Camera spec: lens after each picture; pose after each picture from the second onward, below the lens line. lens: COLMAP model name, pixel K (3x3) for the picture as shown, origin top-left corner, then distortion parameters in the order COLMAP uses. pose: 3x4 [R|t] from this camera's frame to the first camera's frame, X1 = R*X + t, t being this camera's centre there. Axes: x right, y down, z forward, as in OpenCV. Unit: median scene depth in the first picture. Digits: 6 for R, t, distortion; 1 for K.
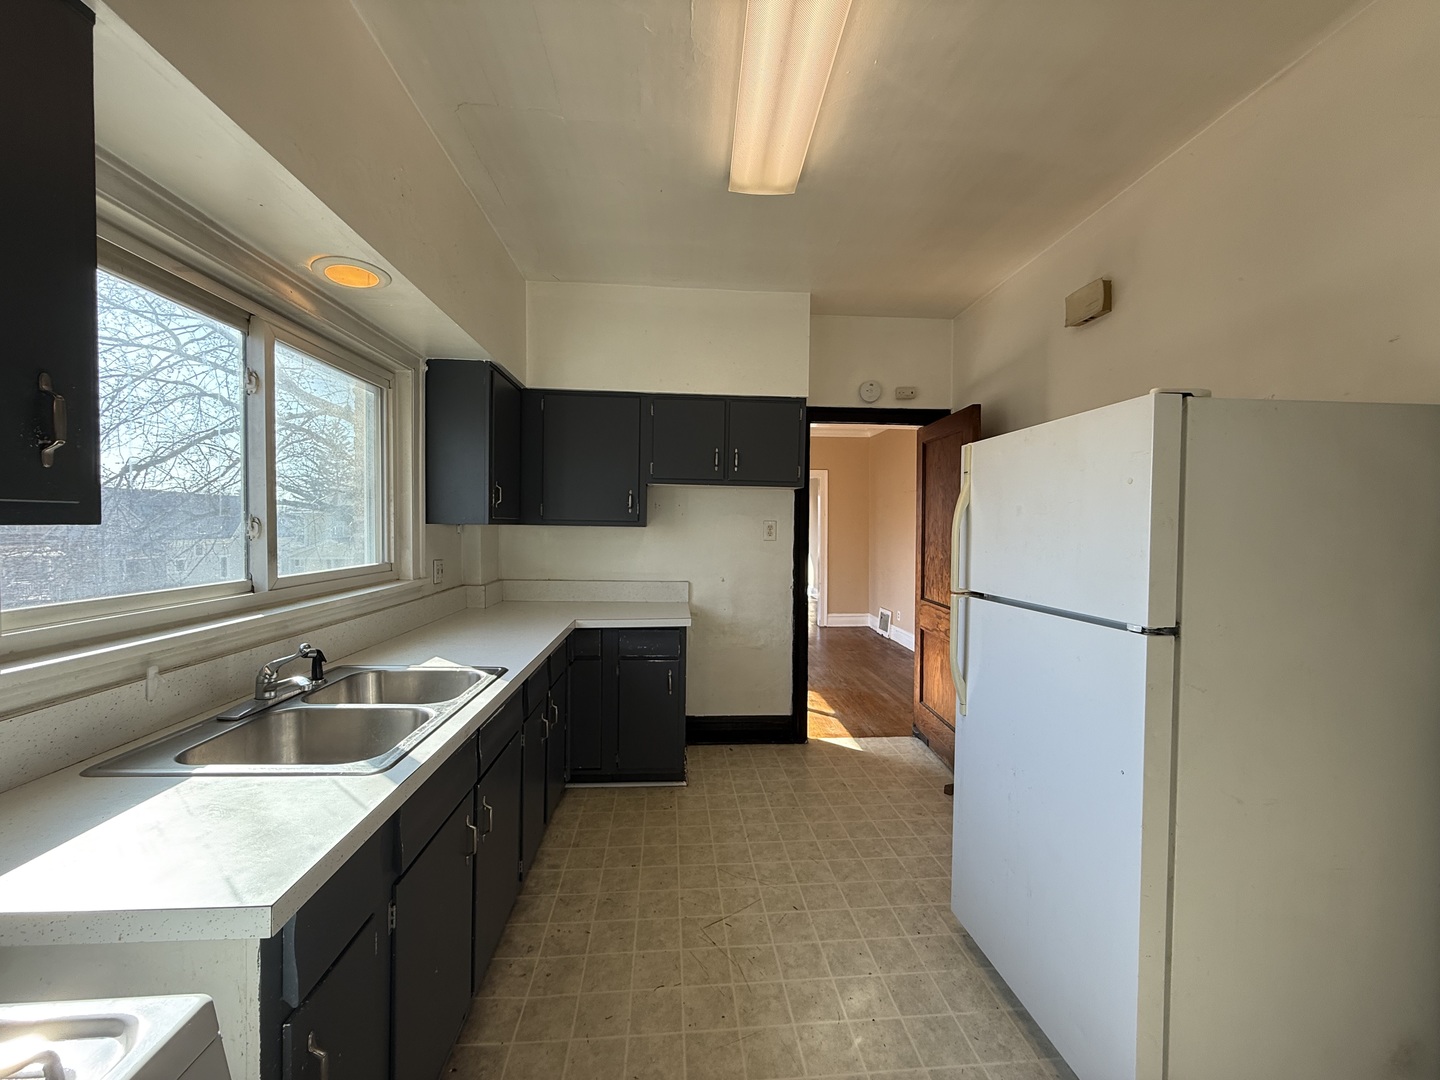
lens RADIAL K [[573.2, 0, 715.9], [0, 573.2, 540.5], [0, 0, 1]] dist [0.002973, -0.000920]
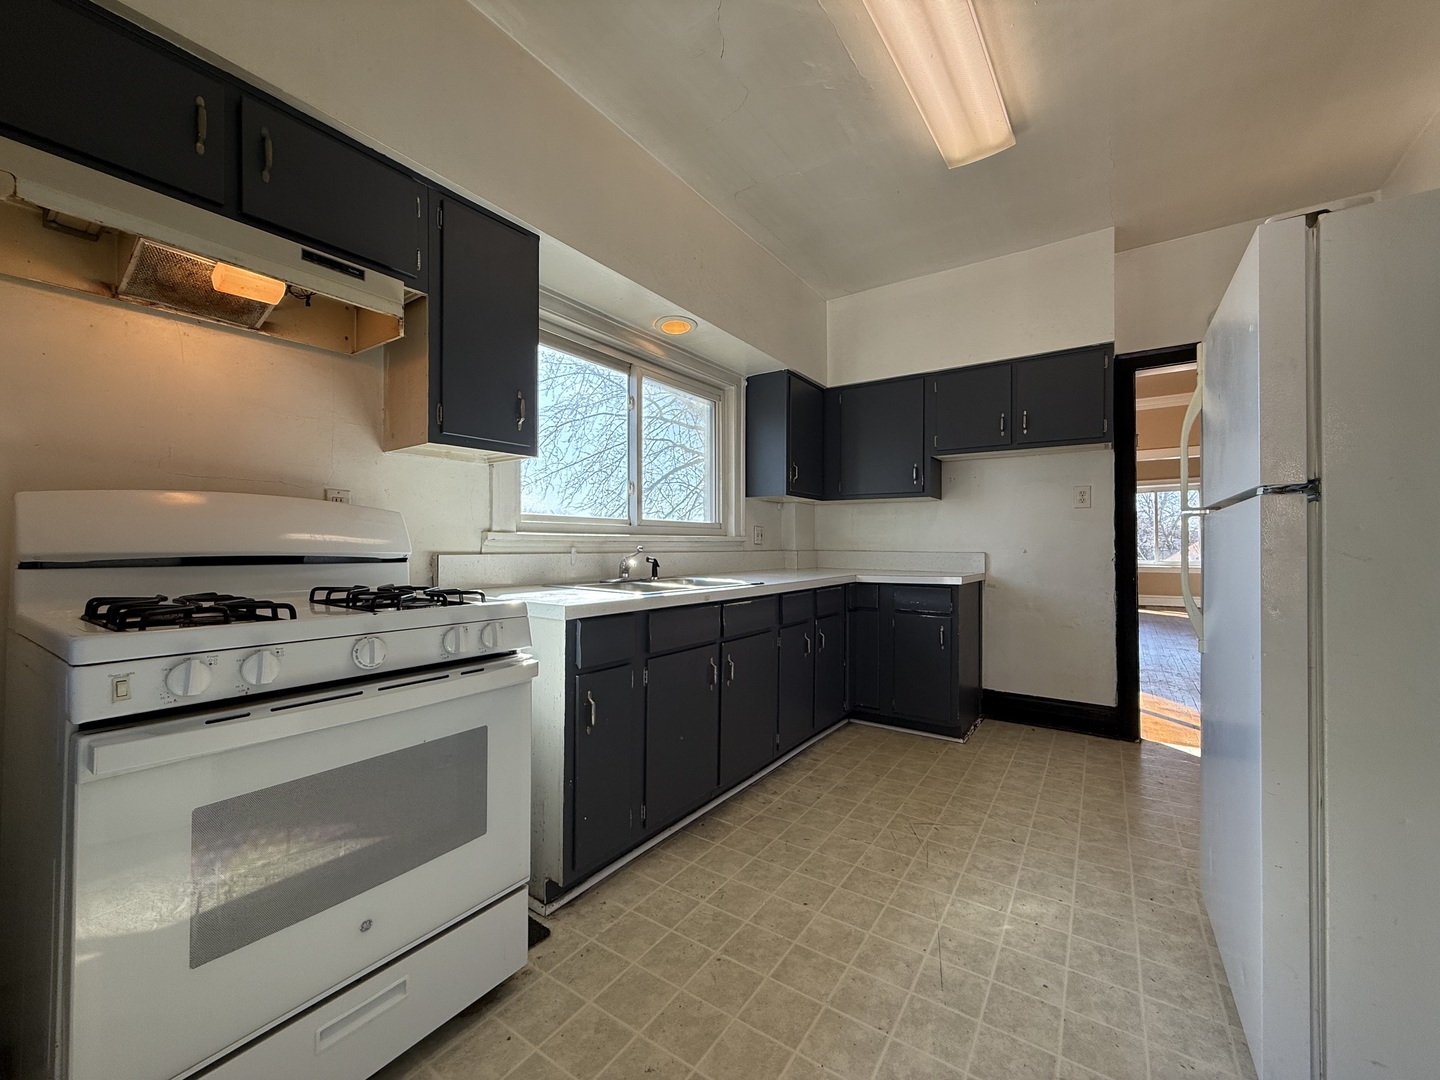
lens RADIAL K [[573.2, 0, 714.0], [0, 573.2, 540.7], [0, 0, 1]] dist [0.002973, -0.000920]
pose [[0.777039, -0.014226, -0.629292, 0.349949], [-0.010386, 0.999319, -0.035415, 0.149092], [0.629367, 0.034055, 0.776362, -0.119525]]
